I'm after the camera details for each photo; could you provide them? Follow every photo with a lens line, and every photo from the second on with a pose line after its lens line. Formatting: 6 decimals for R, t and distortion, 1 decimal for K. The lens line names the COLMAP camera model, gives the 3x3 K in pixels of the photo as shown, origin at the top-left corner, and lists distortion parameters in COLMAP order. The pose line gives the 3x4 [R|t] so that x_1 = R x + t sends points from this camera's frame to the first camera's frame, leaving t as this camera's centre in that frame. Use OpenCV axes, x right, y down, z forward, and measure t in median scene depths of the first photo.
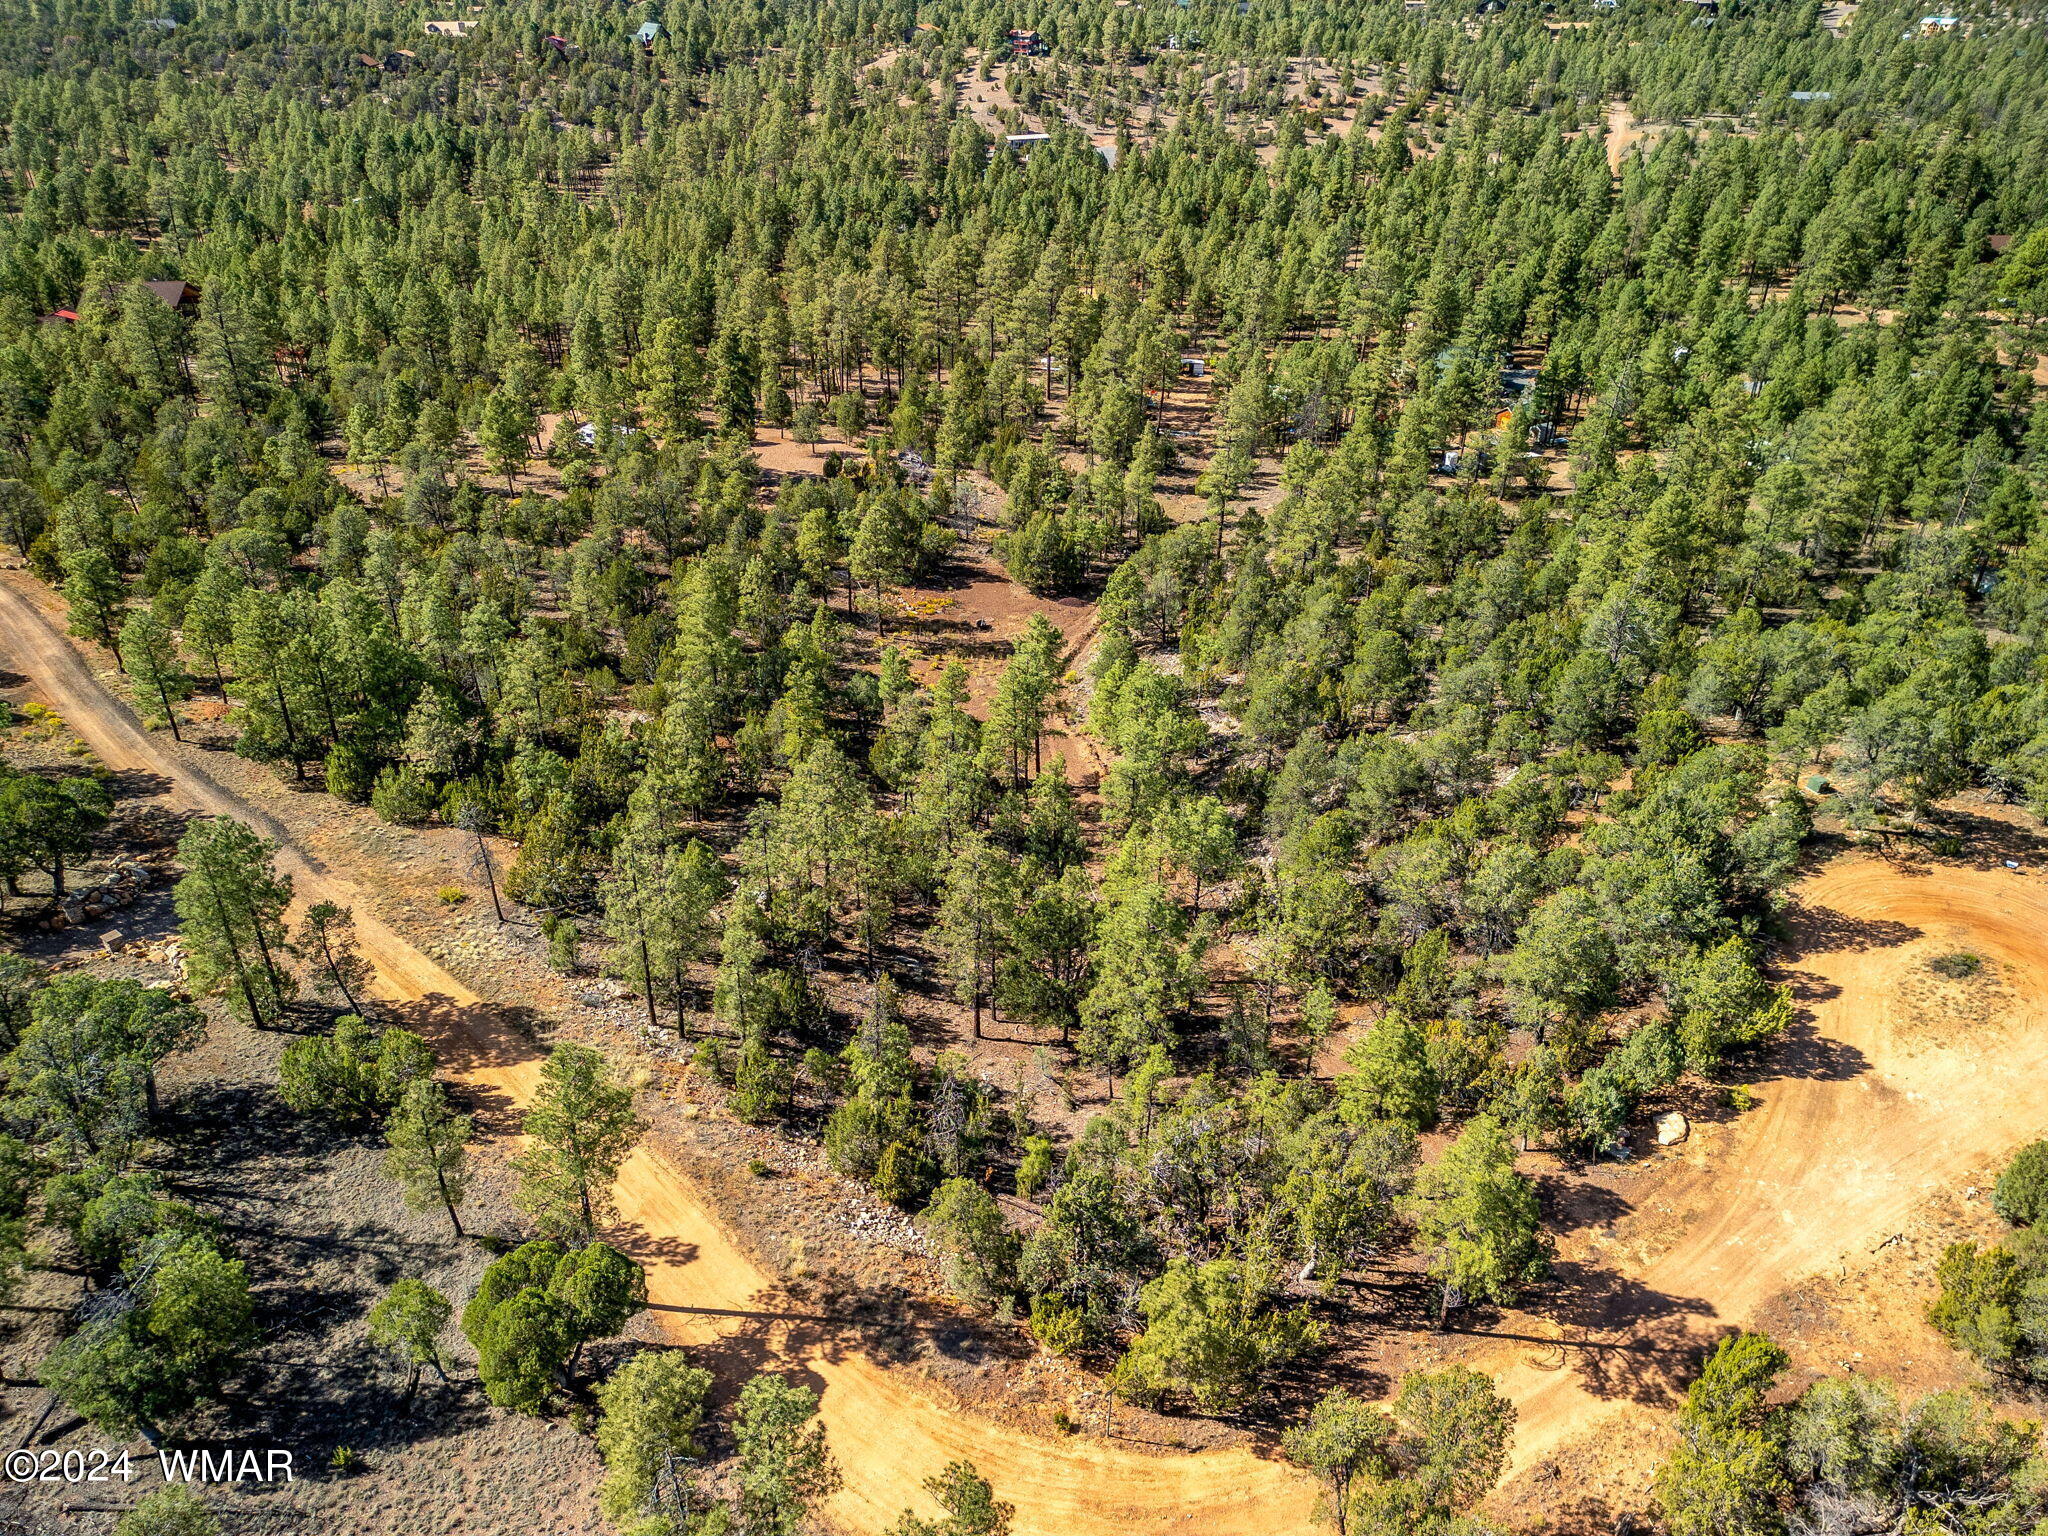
lens RADIAL K [[1430.5, 0, 1024.0], [0, 1430.5, 768.0], [0, 0, 1]] dist [0.074051, -0.068763]
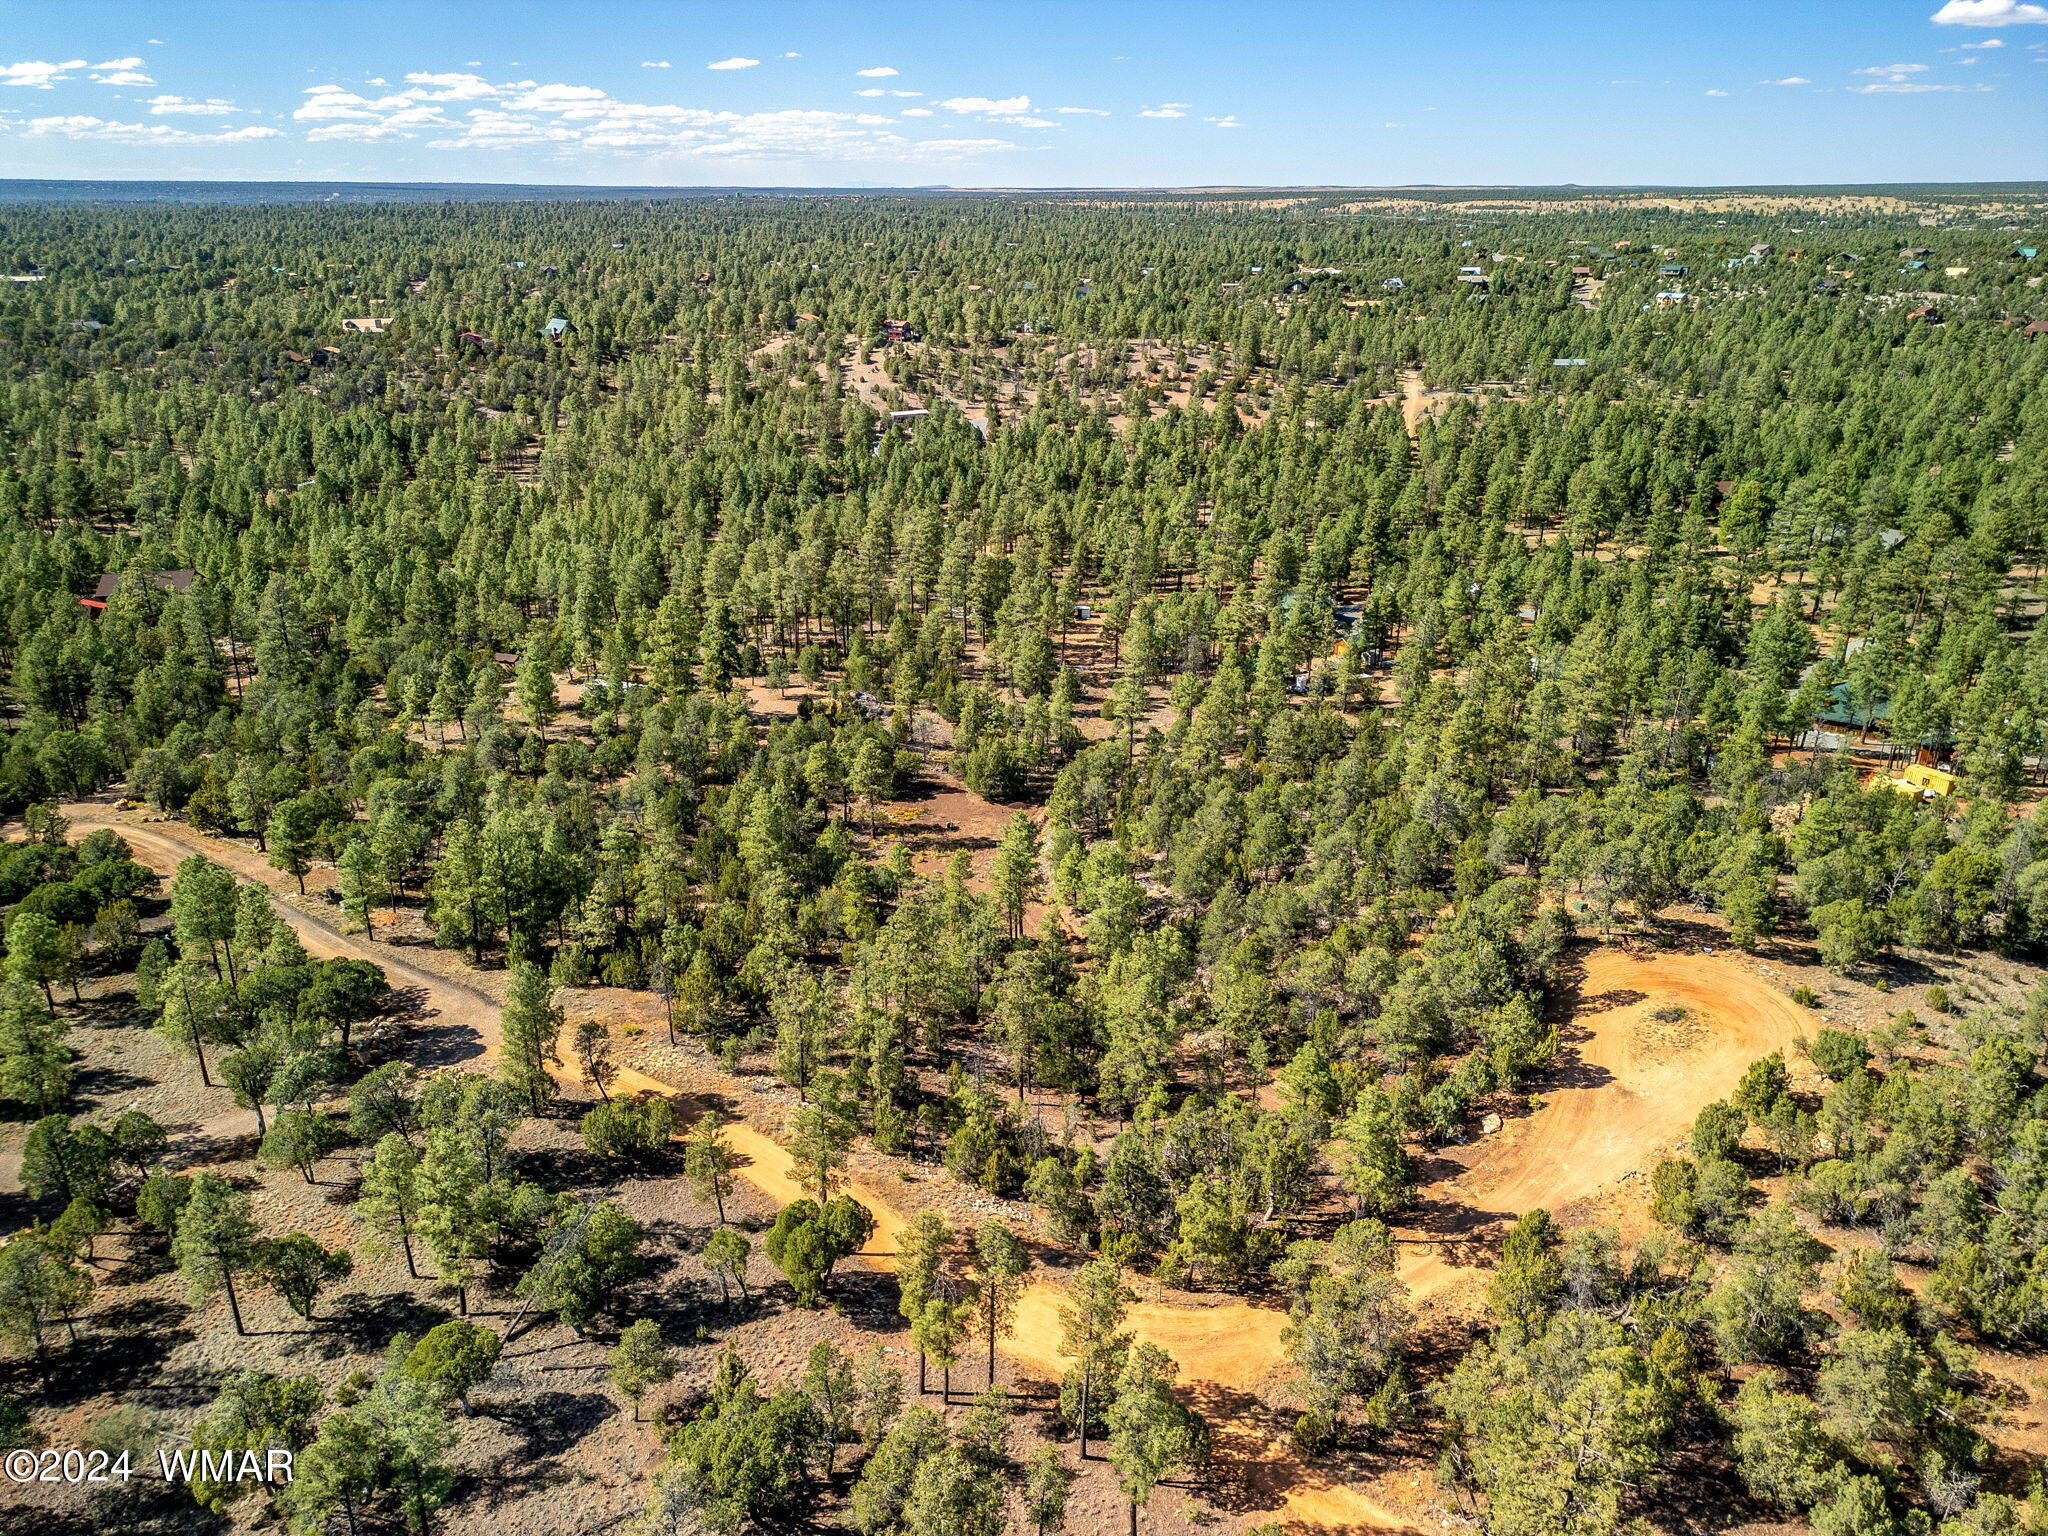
lens RADIAL K [[1430.5, 0, 1024.0], [0, 1430.5, 768.0], [0, 0, 1]] dist [0.074051, -0.068763]
pose [[0.994756, -0.043907, 0.092374, -0.061554], [0.057377, 0.987227, -0.148628, 0.029935], [-0.084668, 0.153148, 0.984569, -0.190453]]
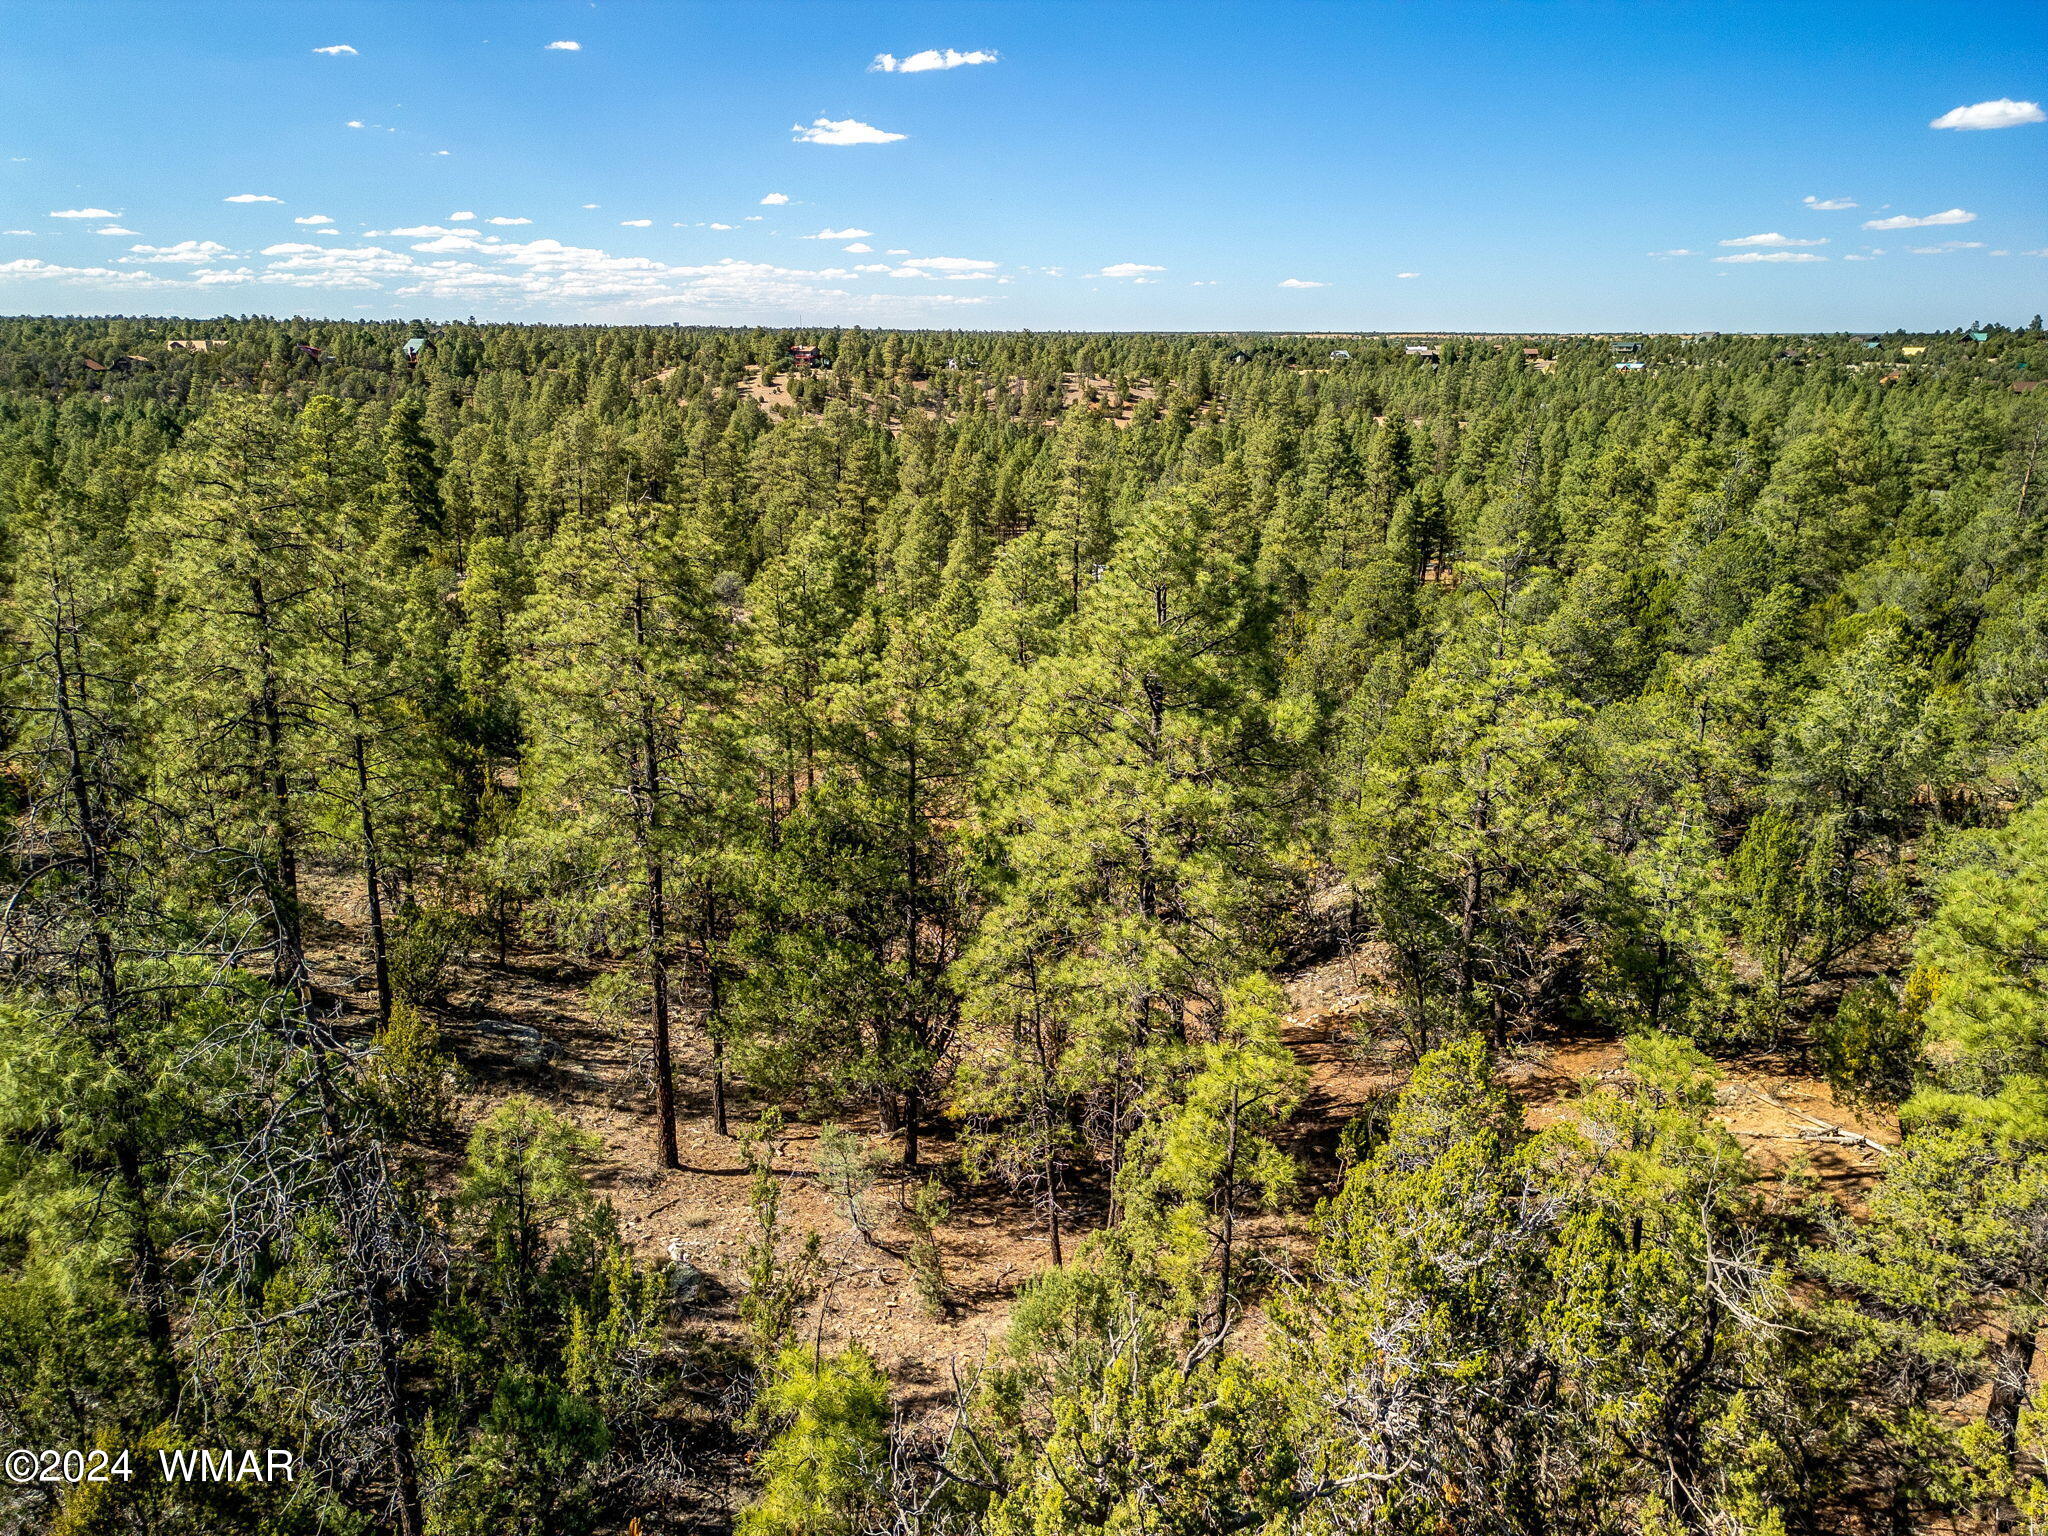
lens RADIAL K [[1430.5, 0, 1024.0], [0, 1430.5, 768.0], [0, 0, 1]] dist [0.074051, -0.068763]
pose [[0.989691, -0.038038, 0.138075, 0.004164], [0.070218, 0.969134, -0.236322, 0.075993], [-0.124824, 0.243581, 0.961814, 0.255022]]
